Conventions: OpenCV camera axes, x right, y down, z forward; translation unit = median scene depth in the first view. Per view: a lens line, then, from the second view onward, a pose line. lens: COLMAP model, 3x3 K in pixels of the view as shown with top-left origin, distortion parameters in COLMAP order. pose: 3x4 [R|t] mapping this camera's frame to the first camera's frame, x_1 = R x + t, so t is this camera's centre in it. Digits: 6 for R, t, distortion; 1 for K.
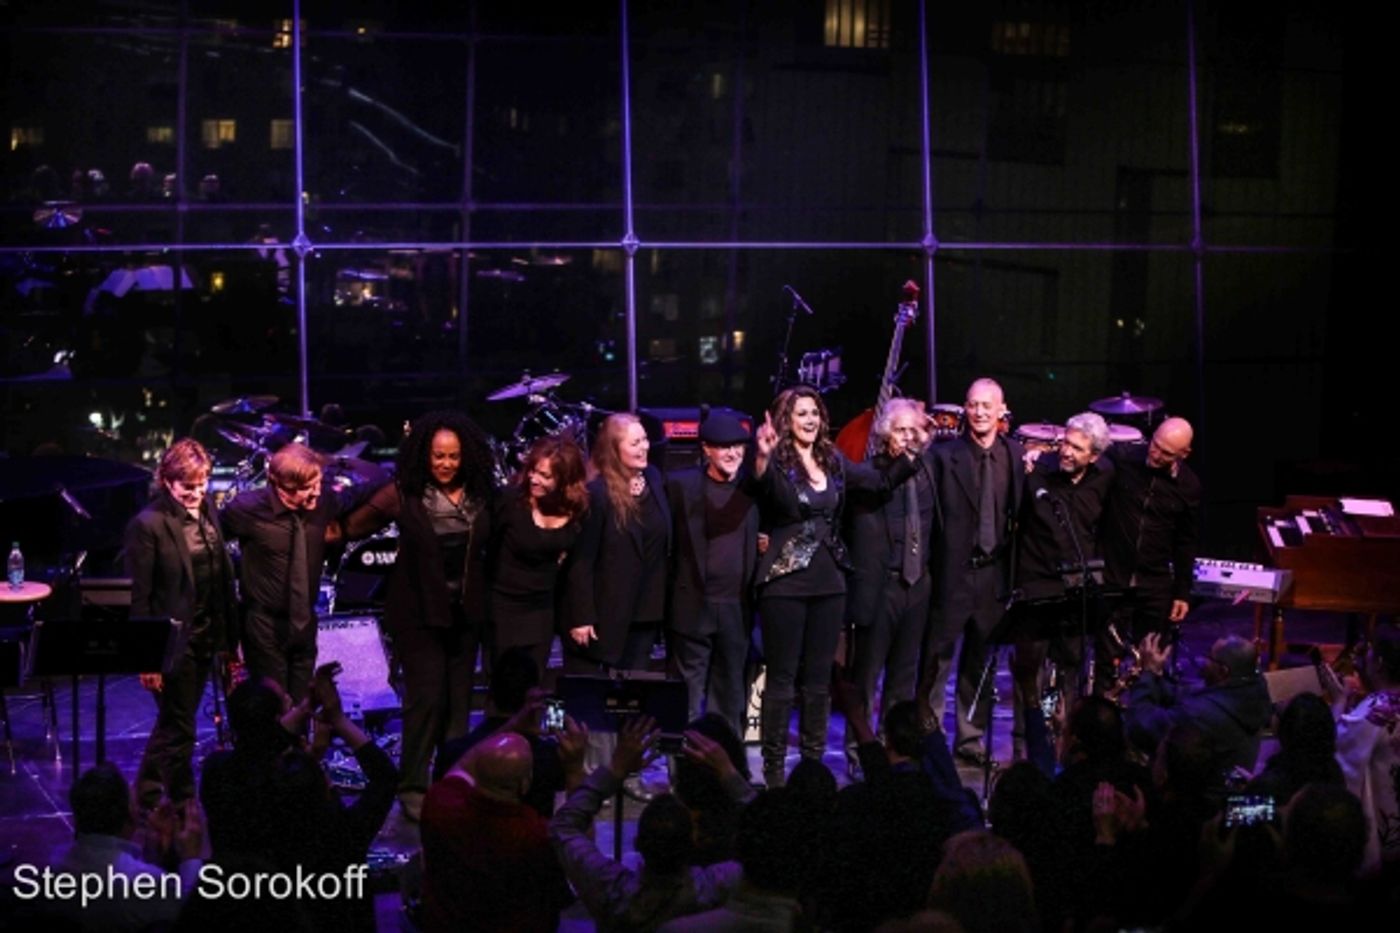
lens RADIAL K [[7166.0, 0, 695.8], [0, 7166.0, 456.5], [0, 0, 1]] dist [0.320664, 0.000000]
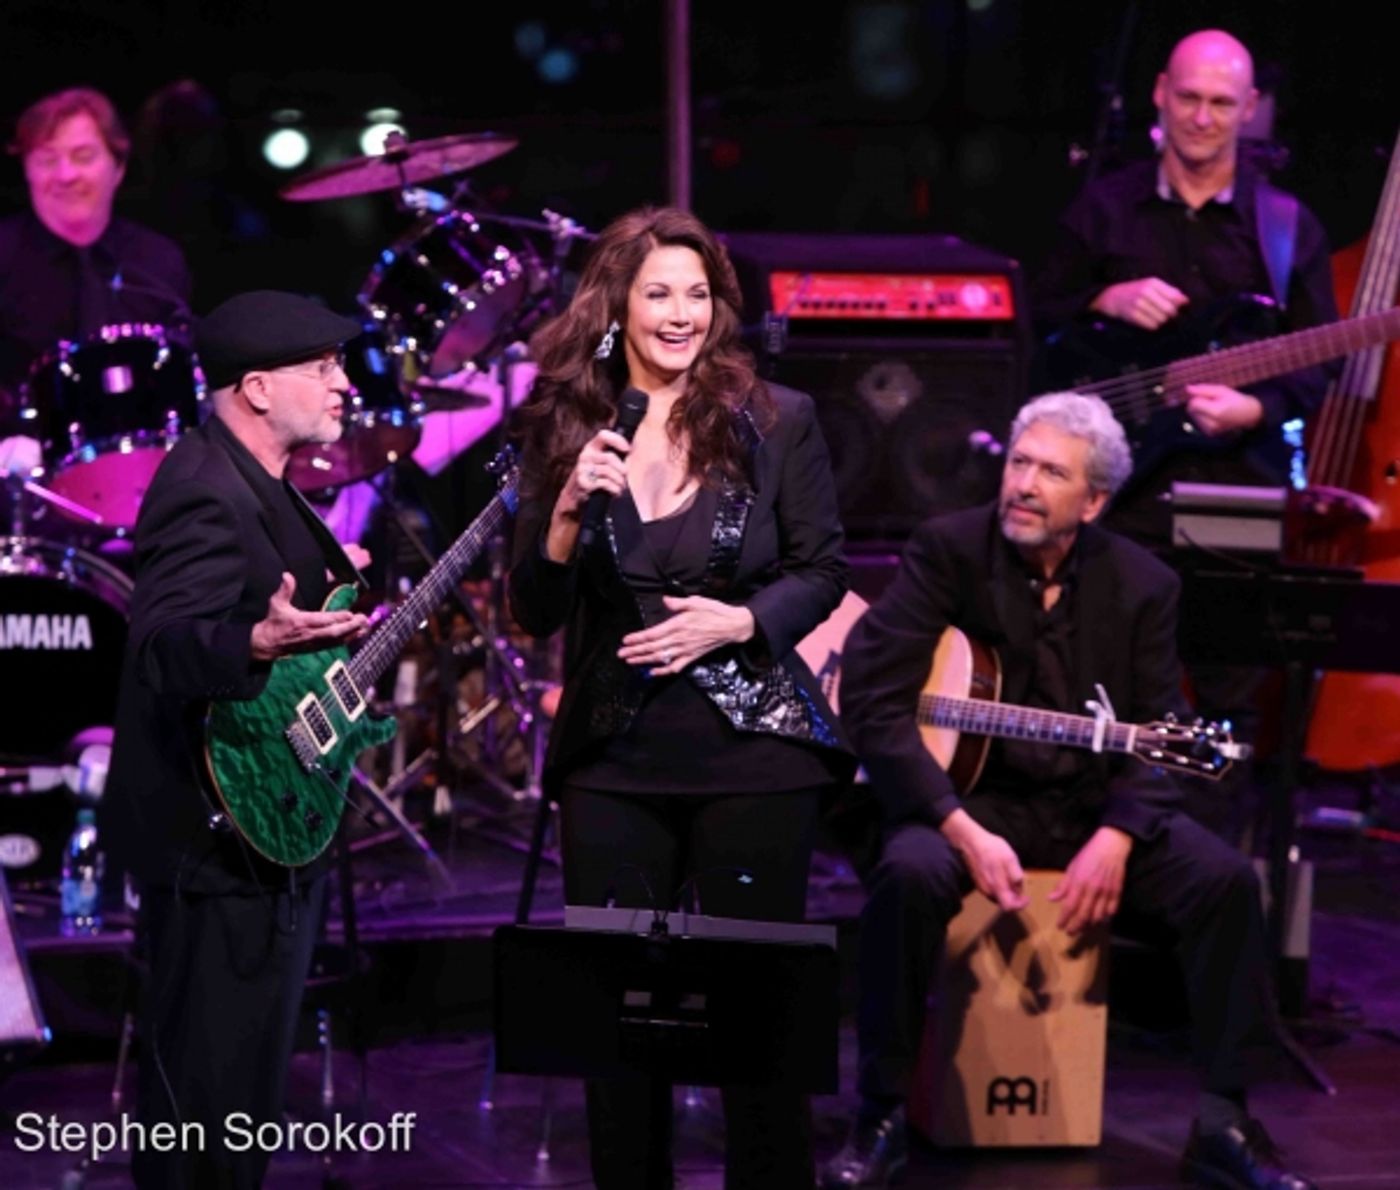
lens RADIAL K [[7723.0, 0, 706.3], [0, 7723.0, 599.1], [0, 0, 1]] dist [1.040834, 0.000000]
pose [[0.999675, 0.018228, -0.017794, -0.000570], [-0.017412, 0.998835, 0.045016, -0.005809], [0.018594, -0.044692, 0.998828, 0.609833]]
